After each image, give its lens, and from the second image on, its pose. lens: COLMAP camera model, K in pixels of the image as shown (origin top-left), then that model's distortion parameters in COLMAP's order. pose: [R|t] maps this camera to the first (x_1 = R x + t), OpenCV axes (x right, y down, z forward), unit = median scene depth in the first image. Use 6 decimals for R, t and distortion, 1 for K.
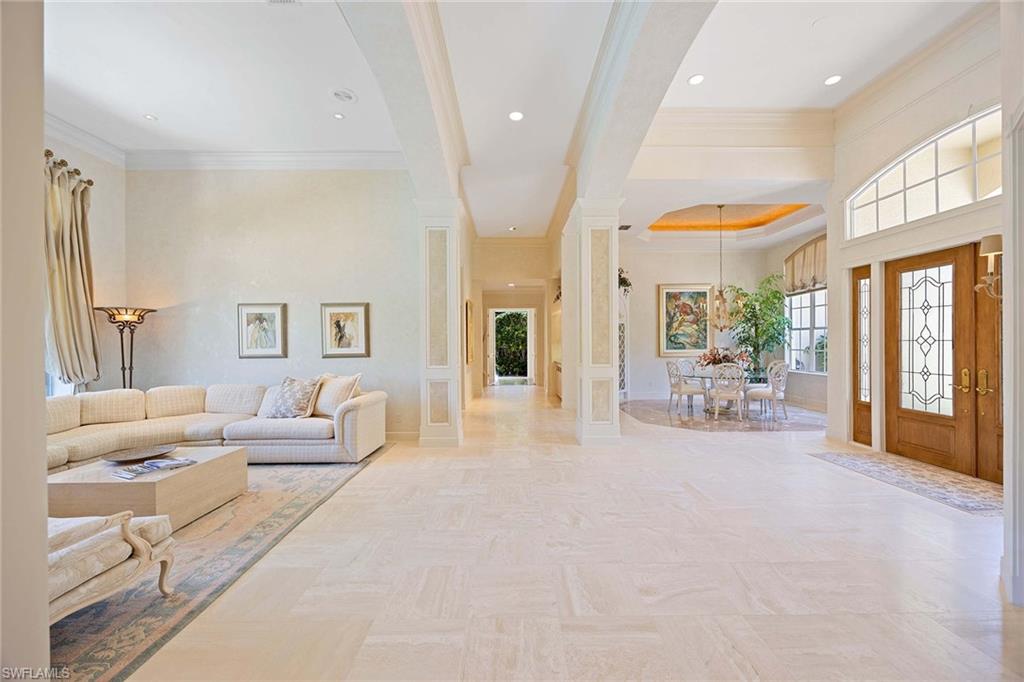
lens RADIAL K [[386.4, 0, 513.8], [0, 386.4, 341.1], [0, 0, 1]] dist [-0.001742, -0.000070]
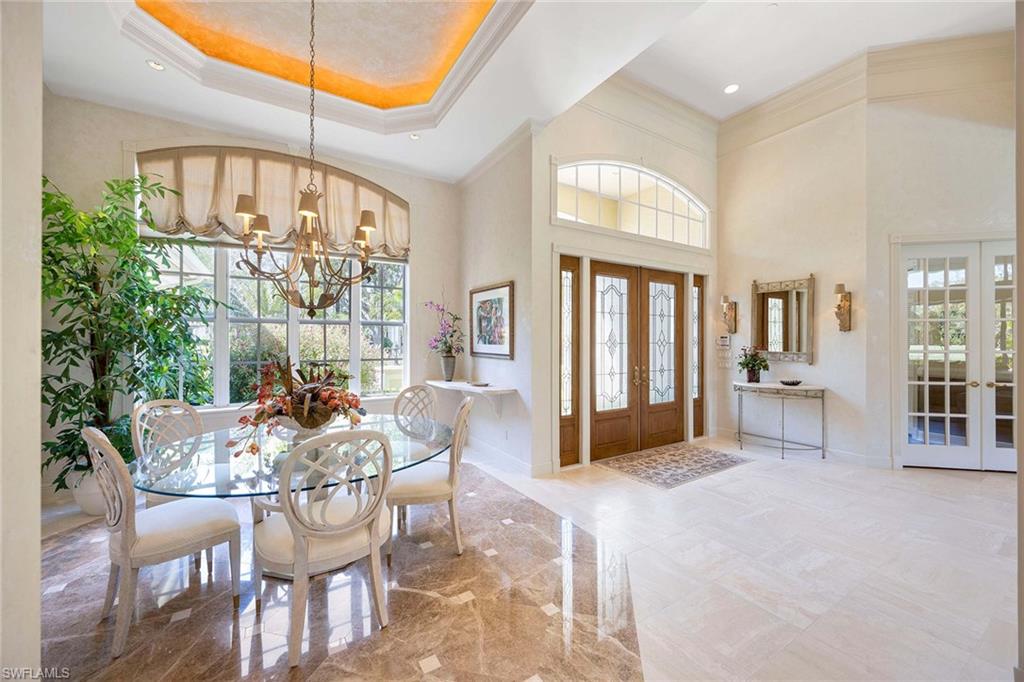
lens RADIAL K [[386.4, 0, 513.8], [0, 386.4, 341.1], [0, 0, 1]] dist [-0.001742, -0.000070]
pose [[-0.501074, 0.005423, 0.865387, 0.247496], [-0.007845, 0.999911, -0.010808, 0.004217], [-0.865369, -0.012205, -0.500987, 1.669547]]
